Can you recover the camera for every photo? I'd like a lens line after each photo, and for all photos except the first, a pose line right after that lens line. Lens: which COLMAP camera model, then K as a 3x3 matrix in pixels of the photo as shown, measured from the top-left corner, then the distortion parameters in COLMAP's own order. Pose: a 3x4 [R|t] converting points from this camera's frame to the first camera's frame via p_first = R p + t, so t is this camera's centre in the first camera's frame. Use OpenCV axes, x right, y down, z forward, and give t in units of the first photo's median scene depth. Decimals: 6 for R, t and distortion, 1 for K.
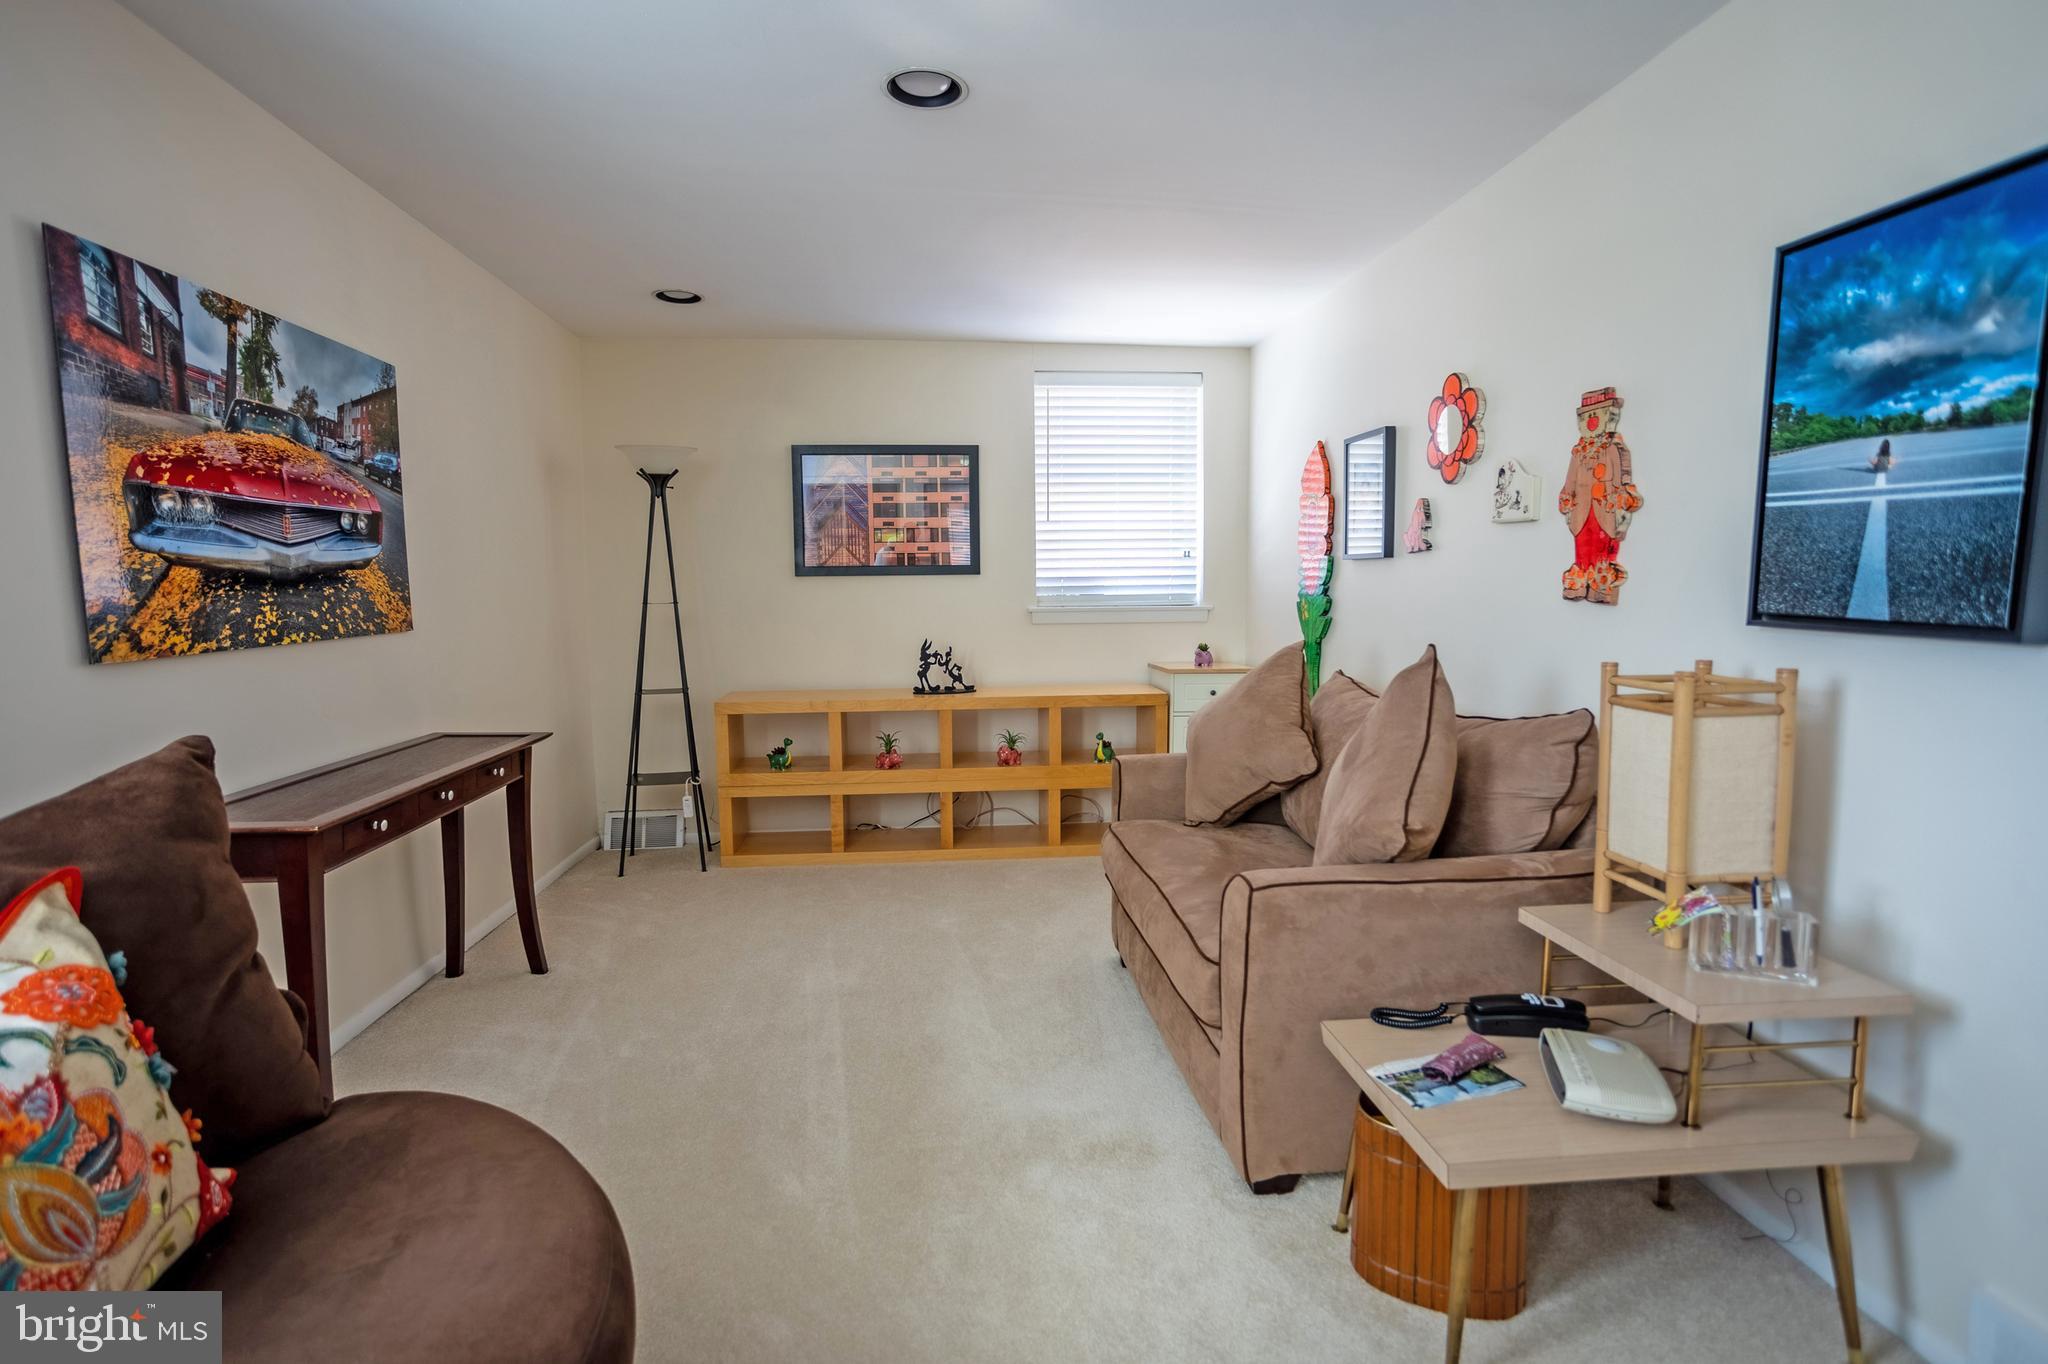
lens RADIAL K [[1008.4, 0, 1021.0], [0, 1008.4, 688.4], [0, 0, 1]] dist [-0.001298, 0.005733]
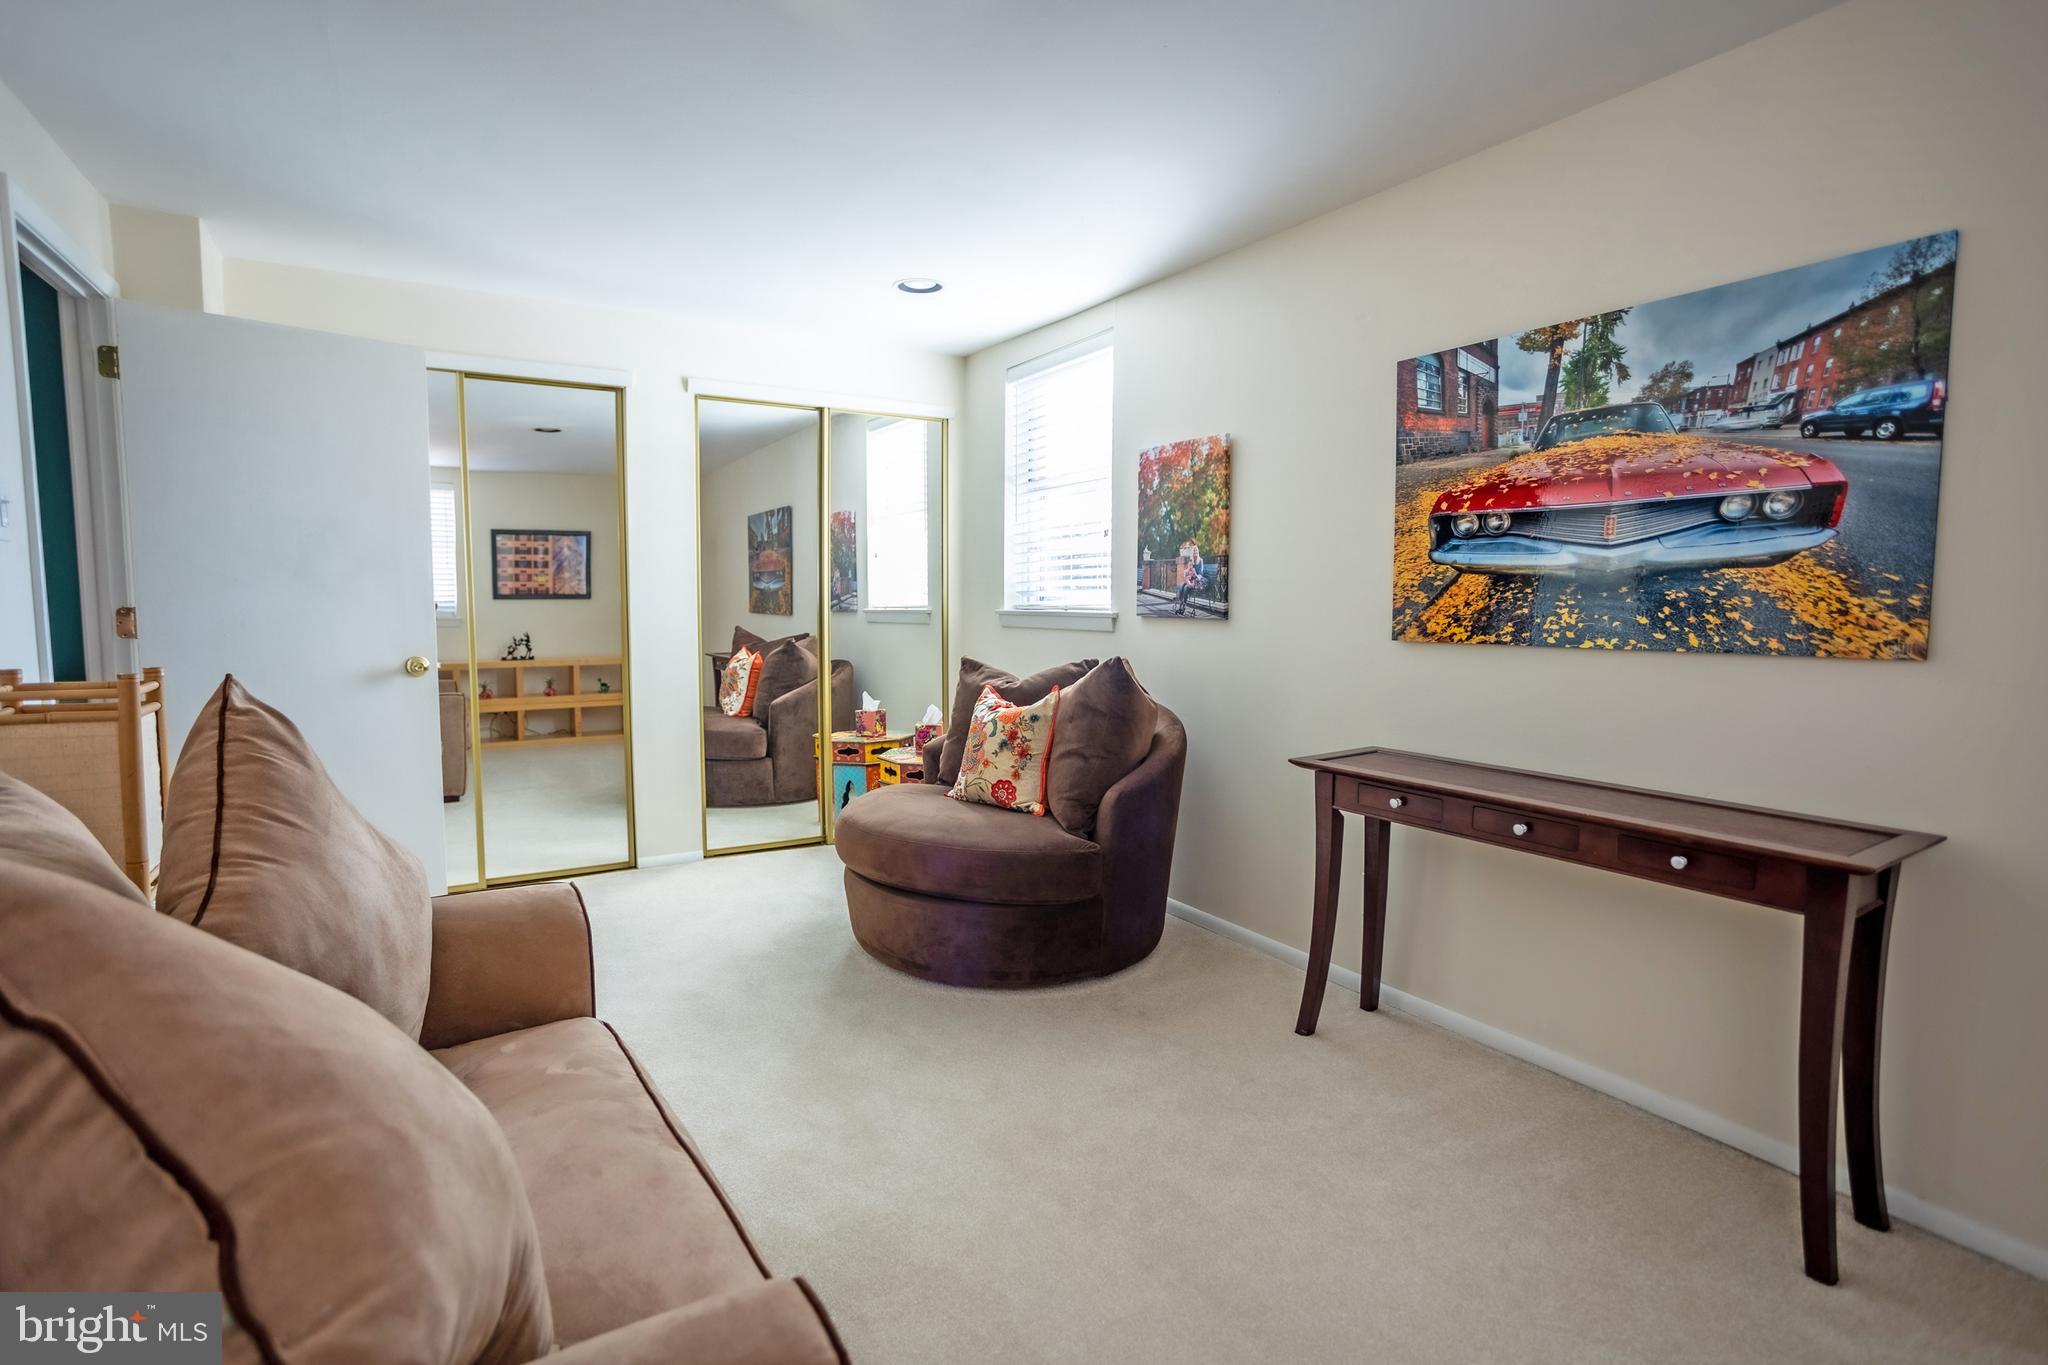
lens RADIAL K [[1008.4, 0, 1031.7], [0, 1008.4, 661.5], [0, 0, 1]] dist [-0.001298, 0.005733]
pose [[-0.893058, 0.028683, -0.449027, 0.216622], [-0.047986, 0.986203, 0.158435, -0.174163], [0.447376, 0.163038, -0.879359, 1.759923]]
